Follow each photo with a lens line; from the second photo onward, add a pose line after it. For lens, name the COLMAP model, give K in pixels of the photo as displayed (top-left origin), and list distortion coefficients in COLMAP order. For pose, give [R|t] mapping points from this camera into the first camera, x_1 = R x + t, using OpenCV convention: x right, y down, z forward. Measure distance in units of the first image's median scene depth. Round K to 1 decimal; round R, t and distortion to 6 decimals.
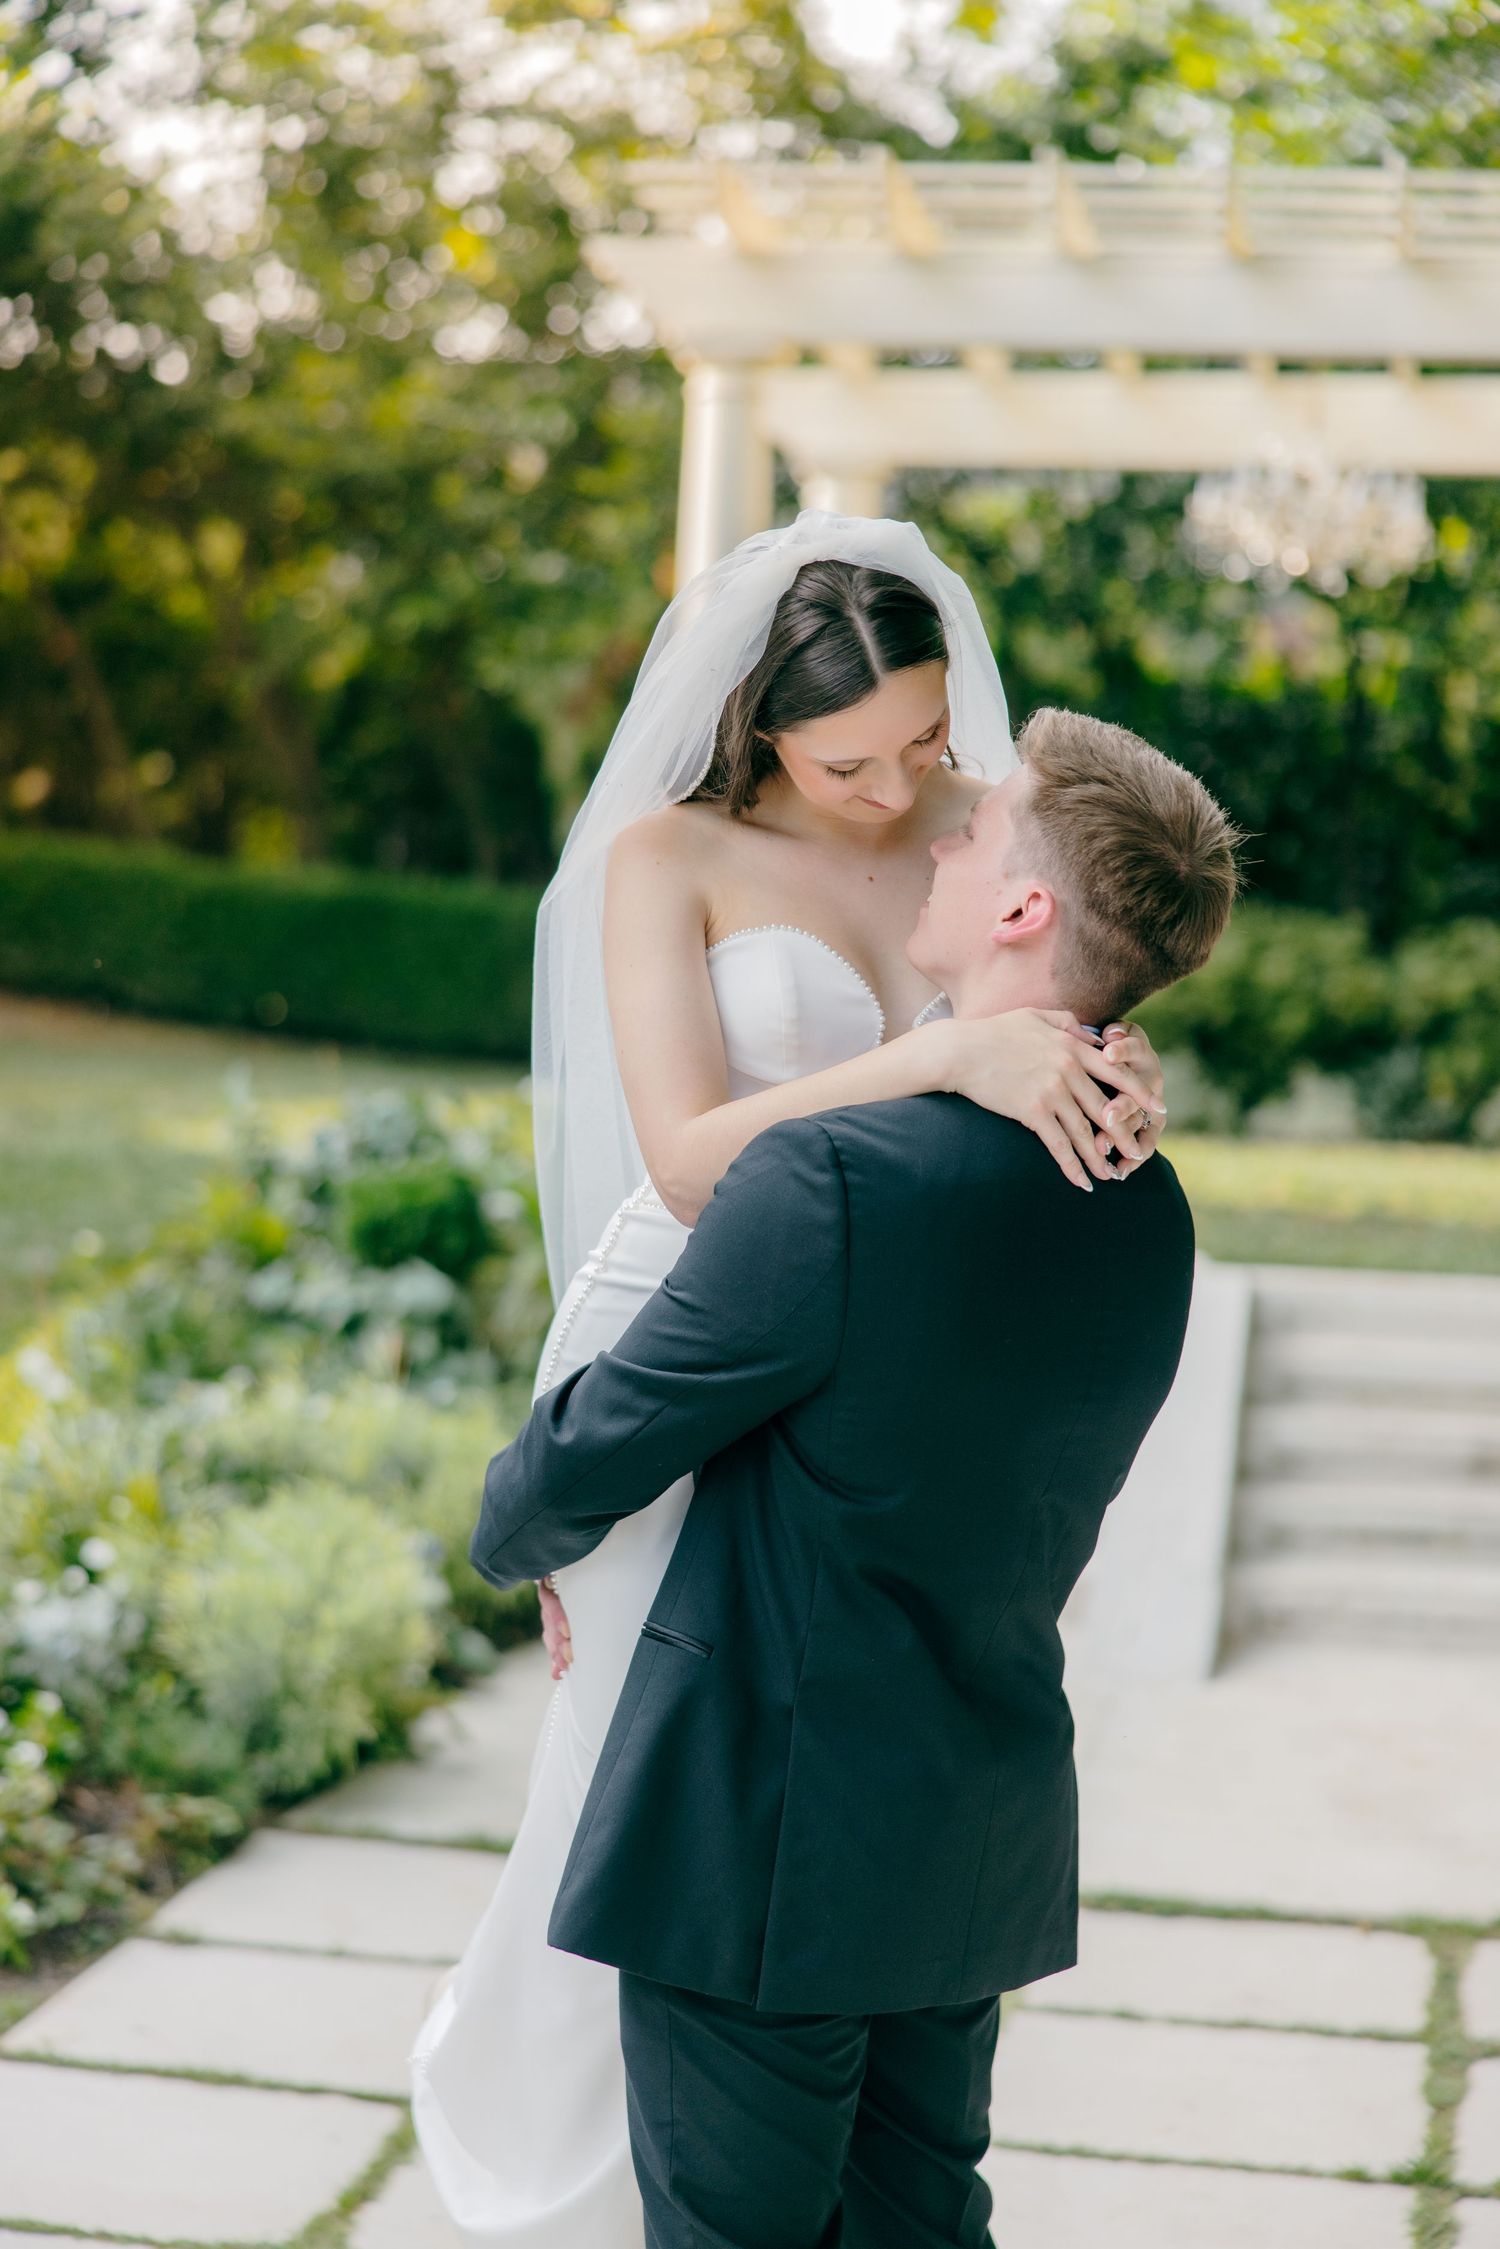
lens RADIAL K [[4212.9, 0, 748.3], [0, 4212.9, 1194.8], [0, 0, 1]] dist [0.031135, -0.155541]
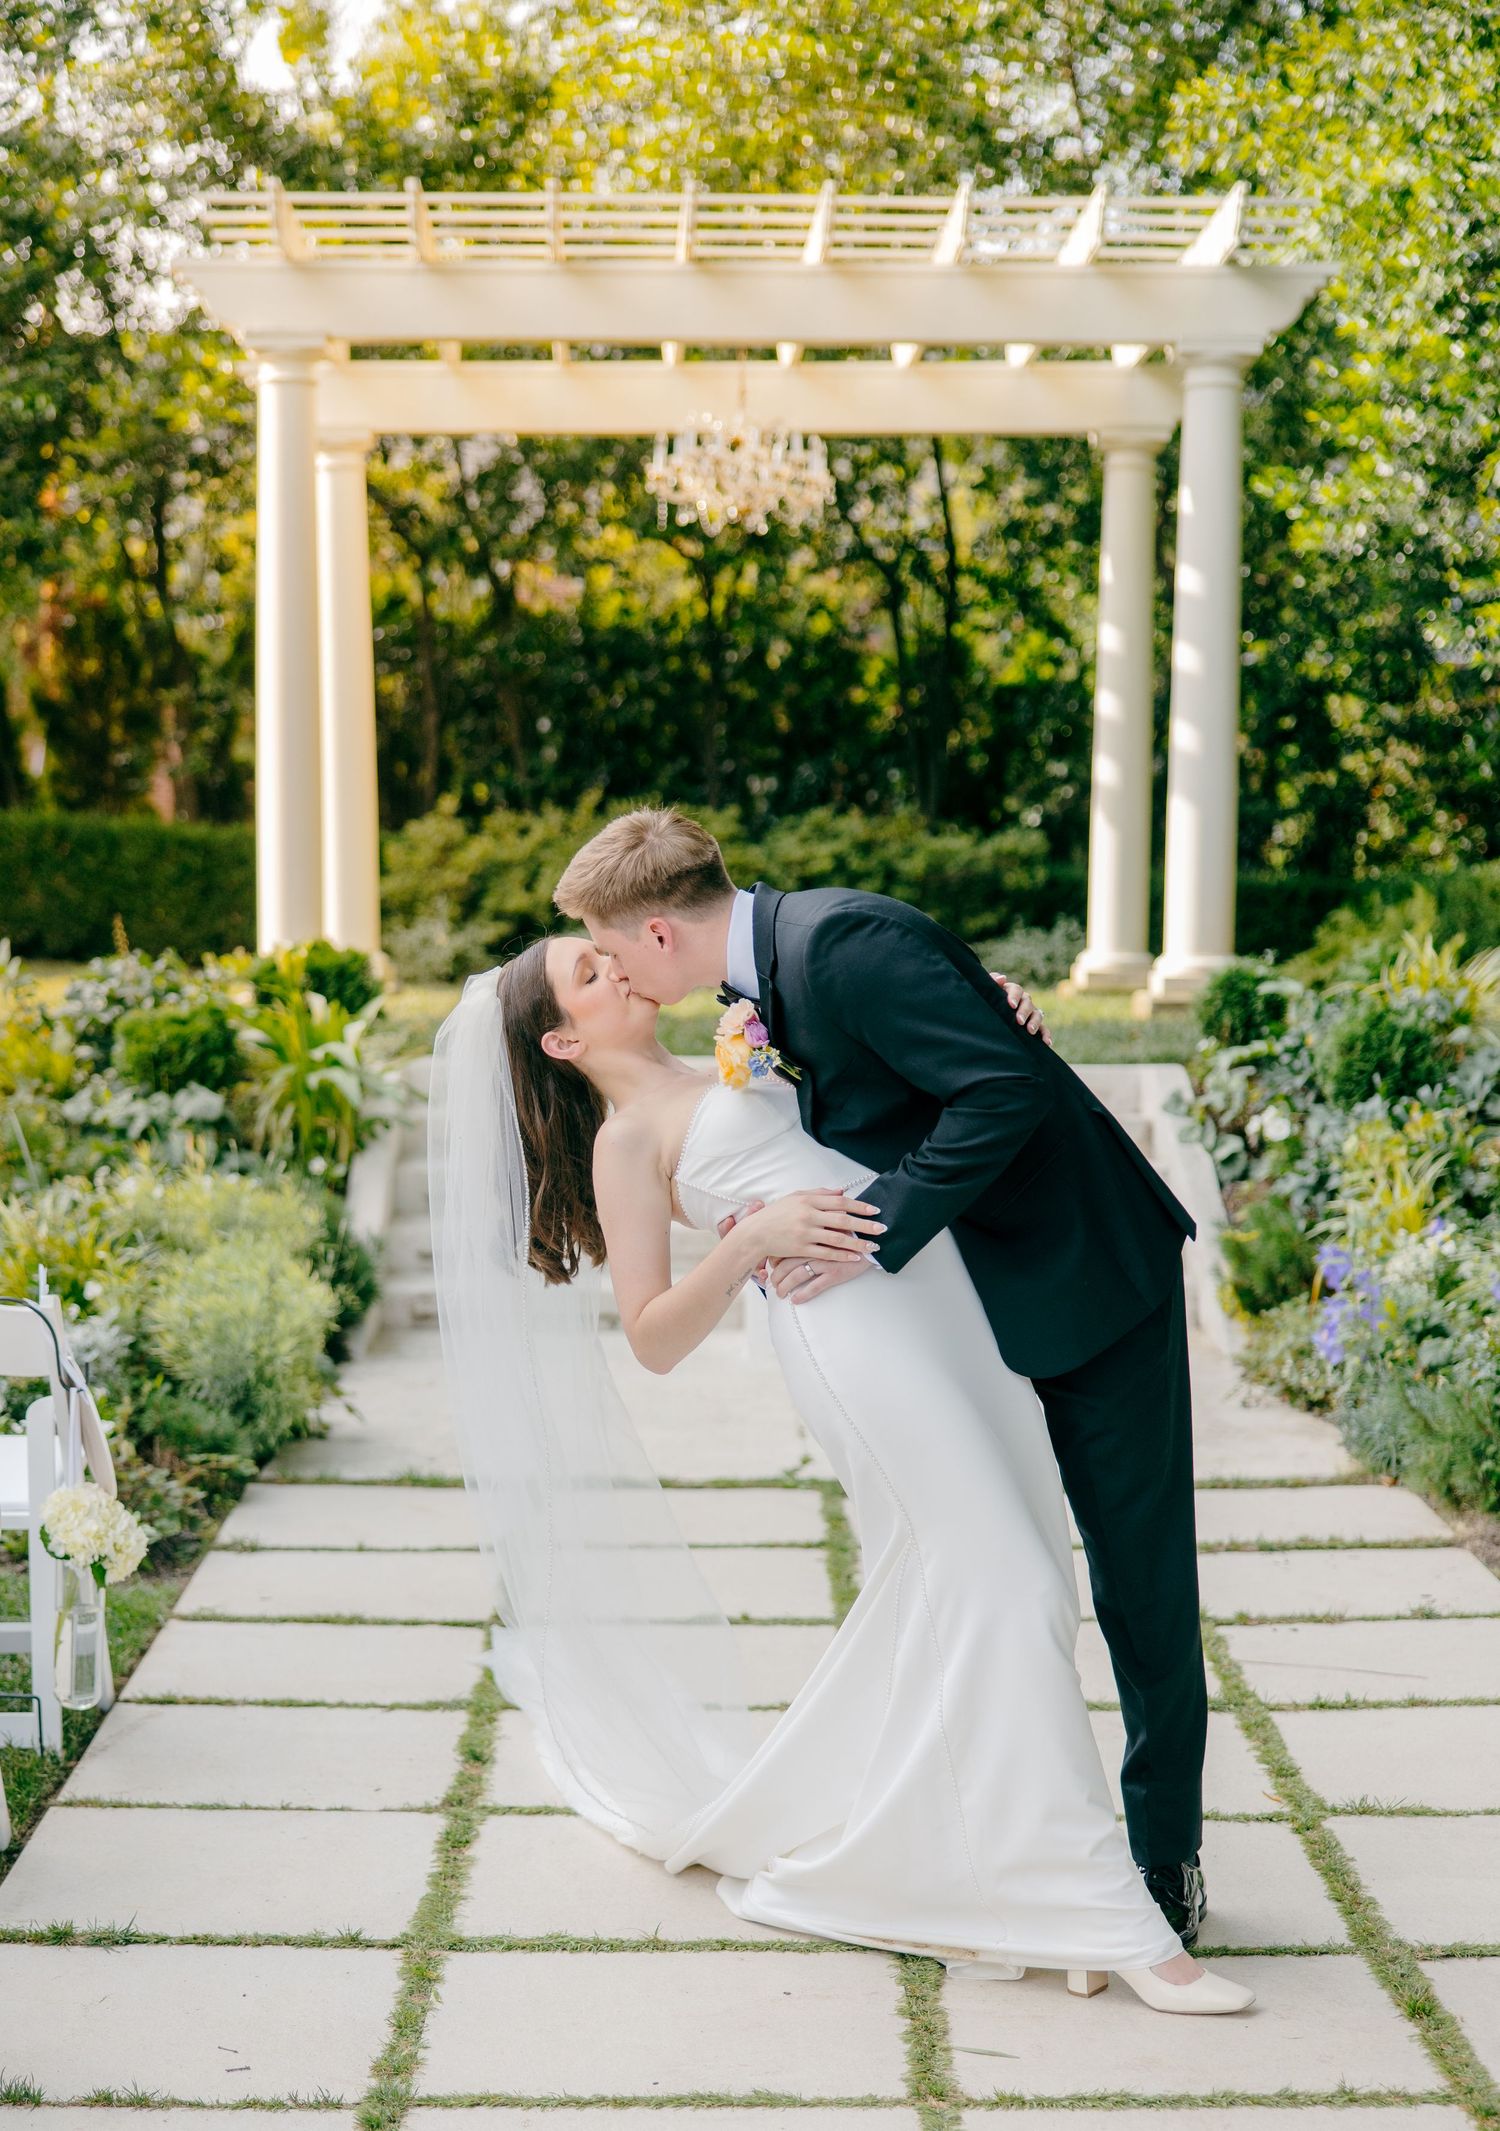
lens RADIAL K [[3660.5, 0, 711.9], [0, 3660.5, 1348.2], [0, 0, 1]] dist [0.019486, 0.055088]
pose [[0.983101, -0.061151, 0.172547, -0.123147], [0.048124, 0.995736, 0.078703, 0.016788], [-0.176624, -0.069070, 0.981852, -0.126588]]
